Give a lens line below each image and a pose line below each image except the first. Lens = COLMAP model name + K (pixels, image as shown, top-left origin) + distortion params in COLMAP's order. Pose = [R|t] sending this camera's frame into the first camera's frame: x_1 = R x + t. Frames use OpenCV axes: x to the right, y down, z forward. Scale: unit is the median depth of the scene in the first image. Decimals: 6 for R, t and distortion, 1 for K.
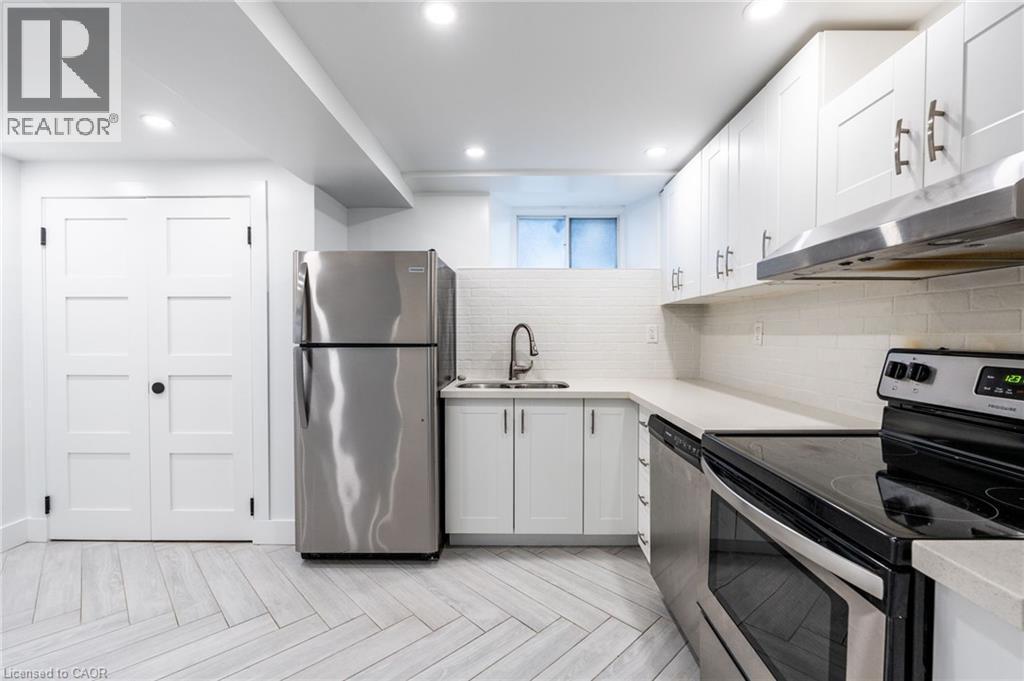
lens RADIAL K [[449.2, 0, 511.5], [0, 449.2, 341.2], [0, 0, 1]] dist [-0.003901, 0.000963]
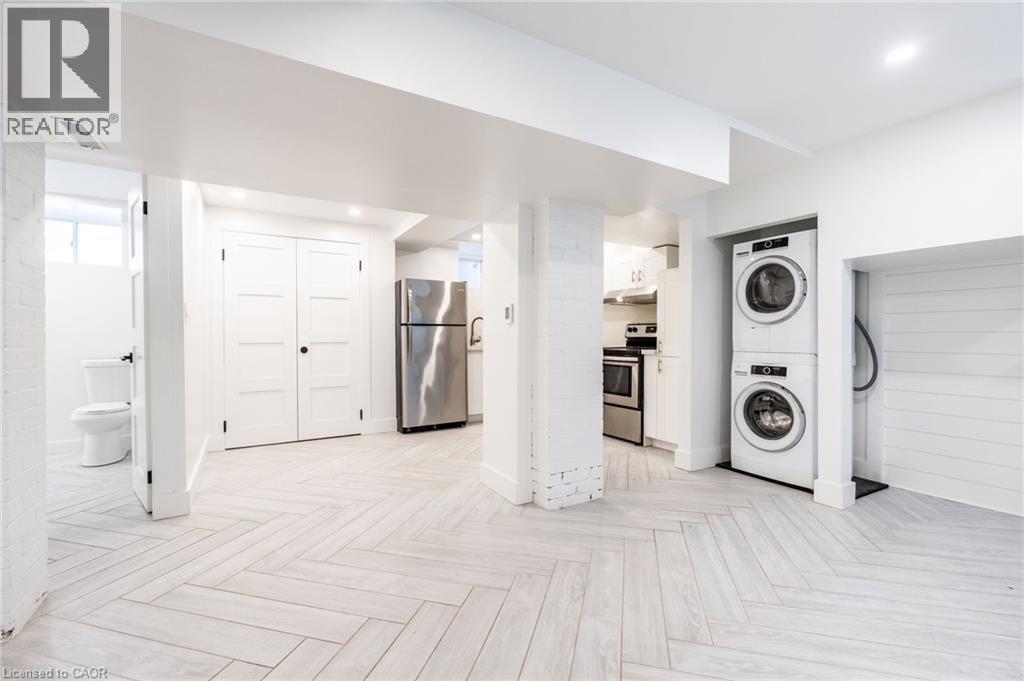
lens RADIAL K [[449.2, 0, 510.1], [0, 449.2, 341.2], [0, 0, 1]] dist [-0.003901, 0.000963]
pose [[0.851381, -0.007972, 0.524486, -1.086014], [0.010460, 0.999944, -0.001780, 0.087554], [-0.524443, 0.007002, 0.851417, -0.927514]]
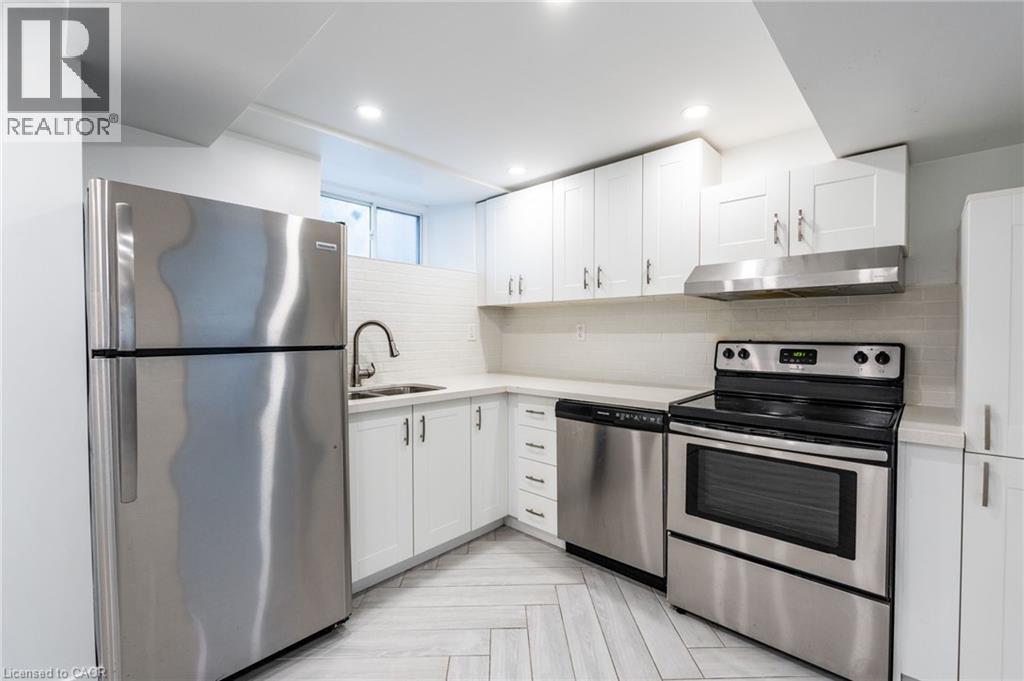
lens RADIAL K [[449.2, 0, 509.5], [0, 449.2, 340.8], [0, 0, 1]] dist [-0.003901, 0.000963]
pose [[0.668597, -0.013952, 0.743494, -0.532517], [0.013210, 0.999889, 0.006885, -0.003270], [-0.743508, 0.005218, 0.668707, 0.261931]]
